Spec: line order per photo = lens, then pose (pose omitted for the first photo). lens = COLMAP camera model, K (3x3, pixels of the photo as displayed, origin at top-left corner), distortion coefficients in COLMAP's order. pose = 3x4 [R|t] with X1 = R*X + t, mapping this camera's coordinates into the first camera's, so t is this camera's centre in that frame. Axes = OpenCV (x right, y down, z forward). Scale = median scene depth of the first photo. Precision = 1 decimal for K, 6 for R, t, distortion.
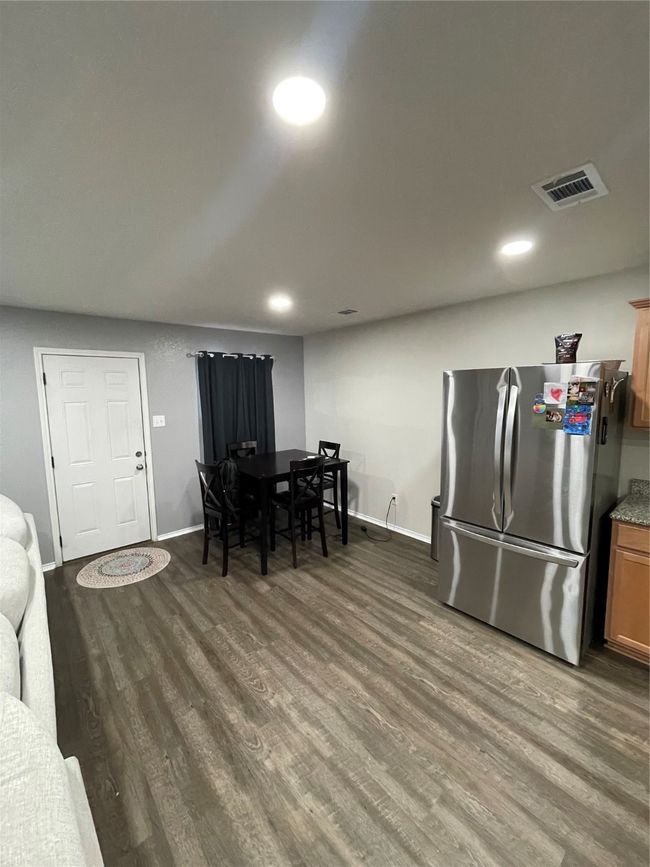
lens RADIAL K [[349.0, 0, 324.3], [0, 349.0, 428.7], [0, 0, 1]] dist [-0.001715, -0.000313]
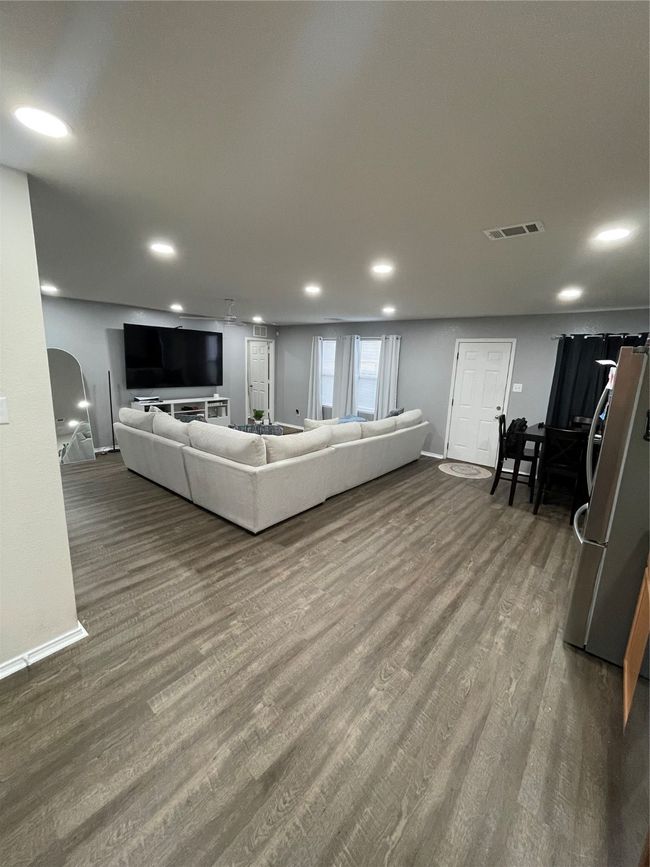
lens RADIAL K [[349.0, 0, 324.3], [0, 349.0, 428.7], [0, 0, 1]] dist [-0.001715, -0.000313]
pose [[0.157354, 0.210757, -0.964791, 1.264379], [-0.141261, 0.971719, 0.189231, -0.029524], [0.977387, 0.106511, 0.182676, 0.029865]]
